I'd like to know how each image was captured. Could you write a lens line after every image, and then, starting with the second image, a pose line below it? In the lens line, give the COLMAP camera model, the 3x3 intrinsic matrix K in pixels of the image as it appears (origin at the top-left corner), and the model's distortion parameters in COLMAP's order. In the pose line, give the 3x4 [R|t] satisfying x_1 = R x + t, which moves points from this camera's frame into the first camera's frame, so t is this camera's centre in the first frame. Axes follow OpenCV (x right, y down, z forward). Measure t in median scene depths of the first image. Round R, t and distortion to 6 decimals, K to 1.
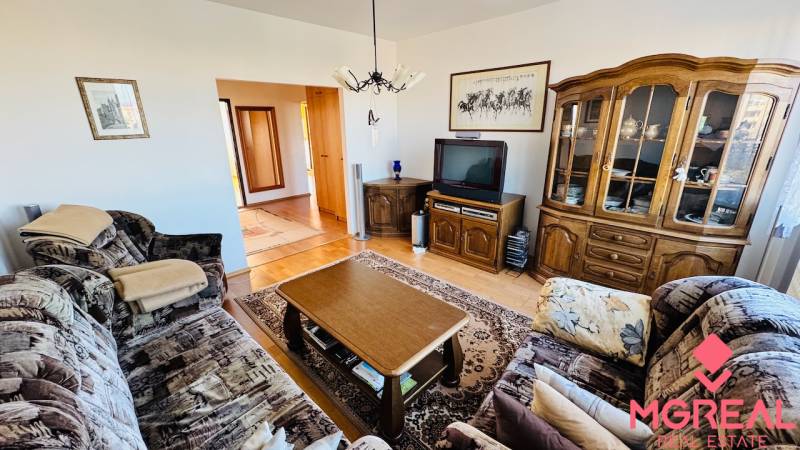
lens RADIAL K [[320.0, 0, 398.7], [0, 320.0, 228.4], [0, 0, 1]] dist [-0.000450, -0.000070]
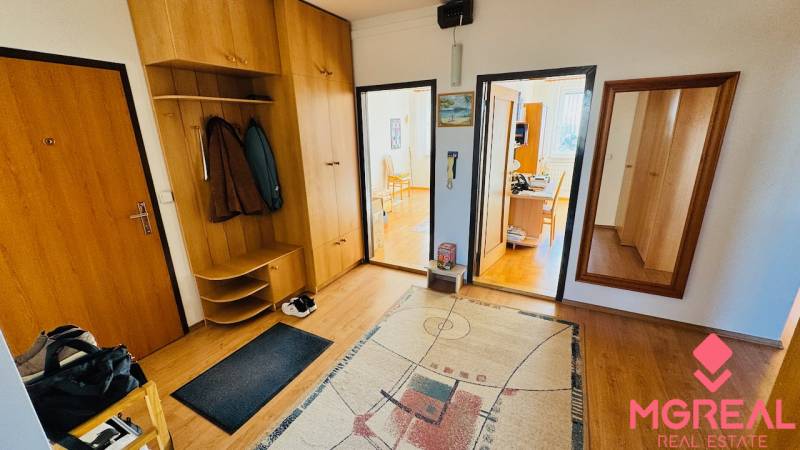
lens RADIAL K [[320.0, 0, 397.3], [0, 320.0, 224.0], [0, 0, 1]] dist [-0.000450, -0.000070]
pose [[0.288820, 0.274795, -0.917099, -0.148301], [-0.281397, 0.939976, 0.193030, -0.199739], [0.915095, 0.202318, 0.348810, 0.599888]]
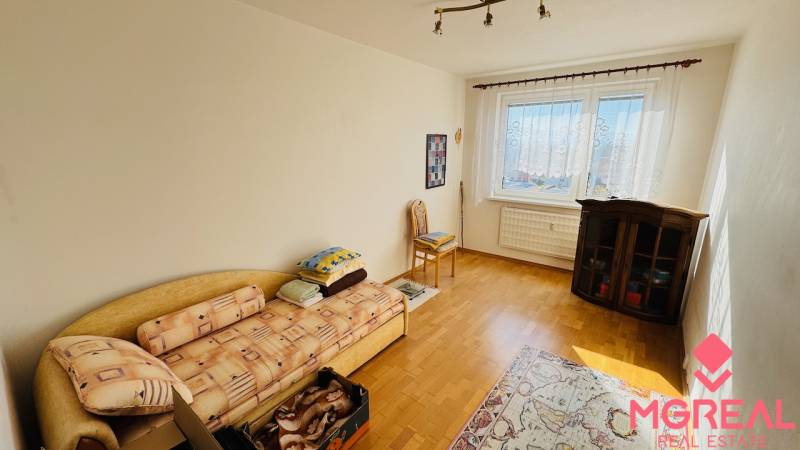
lens RADIAL K [[320.0, 0, 402.2], [0, 320.0, 225.9], [0, 0, 1]] dist [-0.000450, -0.000070]
pose [[0.123300, 0.250147, -0.960325, -0.684076], [-0.306721, 0.929932, 0.202849, -0.274789], [0.943779, 0.269541, 0.191386, 0.789317]]
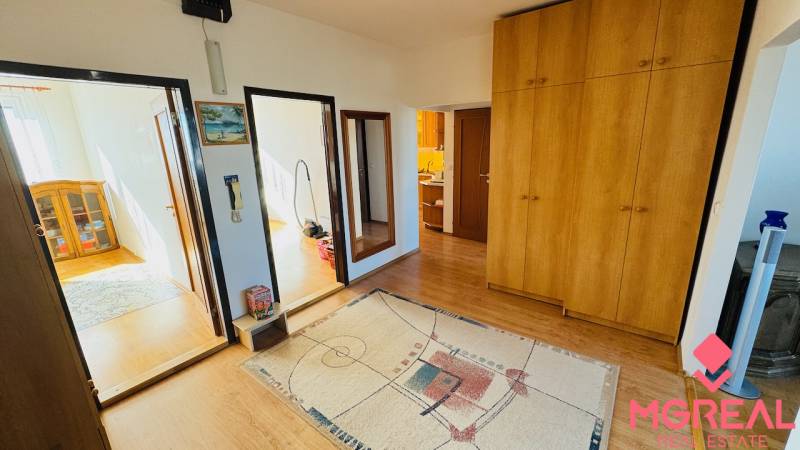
lens RADIAL K [[320.0, 0, 402.3], [0, 320.0, 224.5], [0, 0, 1]] dist [-0.000450, -0.000070]
pose [[0.991845, -0.053991, 0.115451, -0.441151], [0.060271, 0.996847, -0.051612, -0.142458], [-0.112300, 0.058150, 0.991971, 0.422973]]
